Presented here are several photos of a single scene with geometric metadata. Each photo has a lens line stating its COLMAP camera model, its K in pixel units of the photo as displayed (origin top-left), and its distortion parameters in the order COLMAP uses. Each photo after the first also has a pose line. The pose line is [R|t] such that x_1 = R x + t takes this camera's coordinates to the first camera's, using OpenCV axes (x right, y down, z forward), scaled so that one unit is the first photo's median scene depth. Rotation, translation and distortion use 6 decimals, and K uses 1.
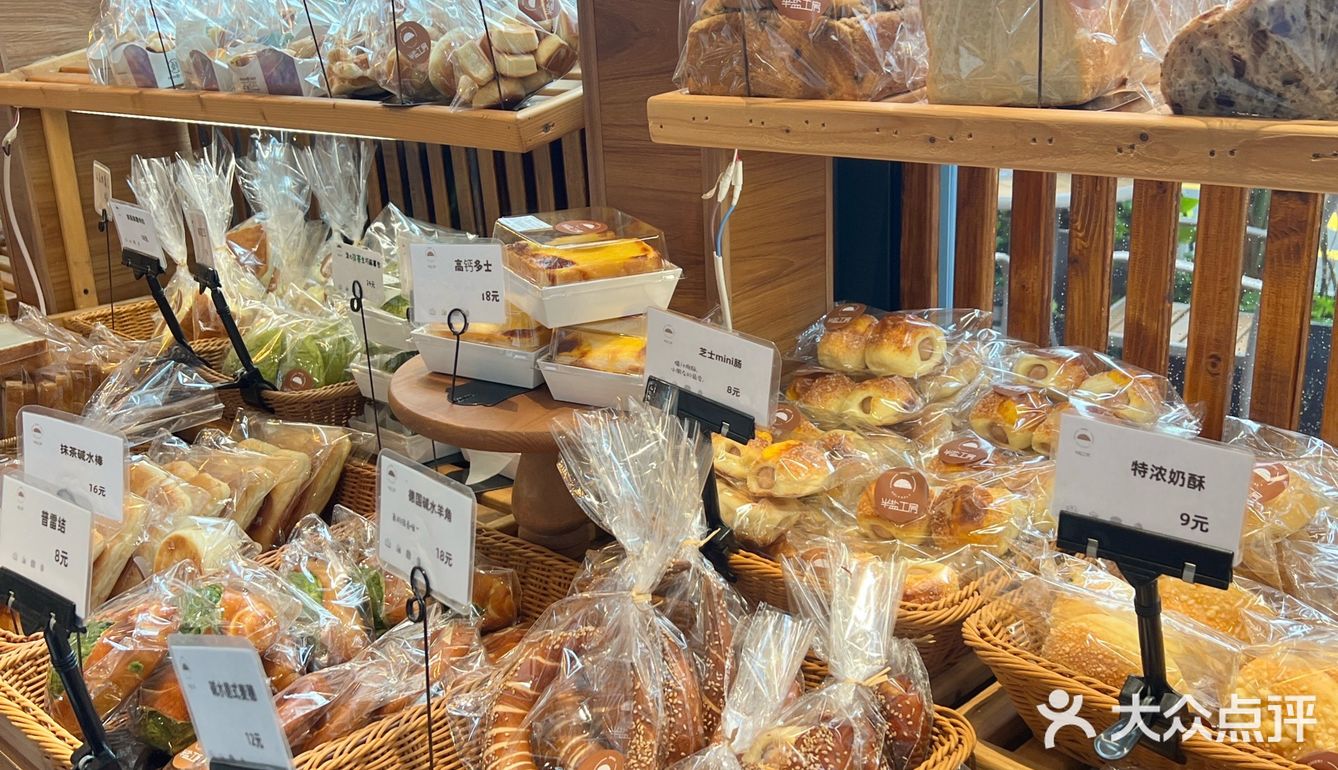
lens RADIAL K [[1343.9, 0, 669.0], [0, 1343.9, 385.0], [0, 0, 1]] dist [0.051154, -0.138487]
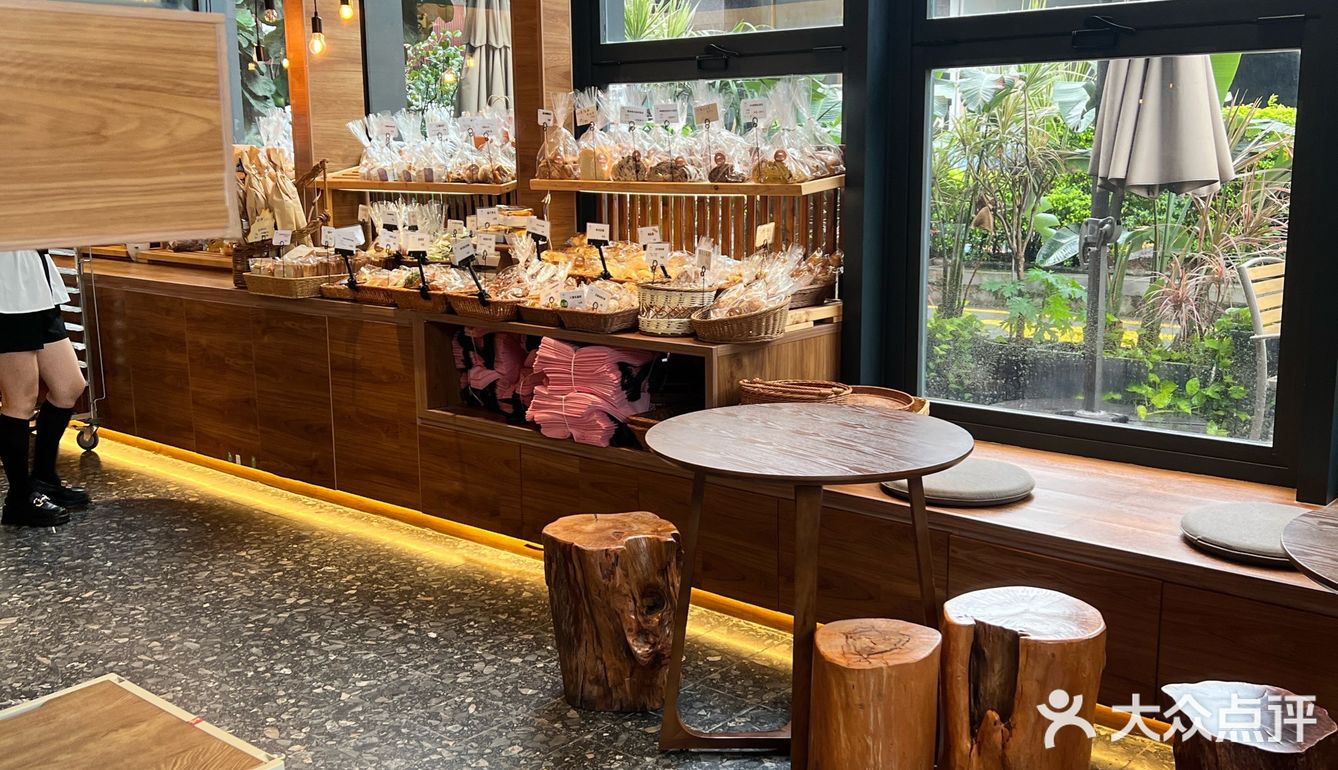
lens RADIAL K [[1343.9, 0, 669.0], [0, 1343.9, 385.0], [0, 0, 1]] dist [0.051154, -0.138487]
pose [[0.997484, 0.035044, 0.061622, 0.048923], [-0.026579, 0.990733, -0.133197, 0.266712], [-0.065719, 0.131224, 0.989172, -0.862569]]
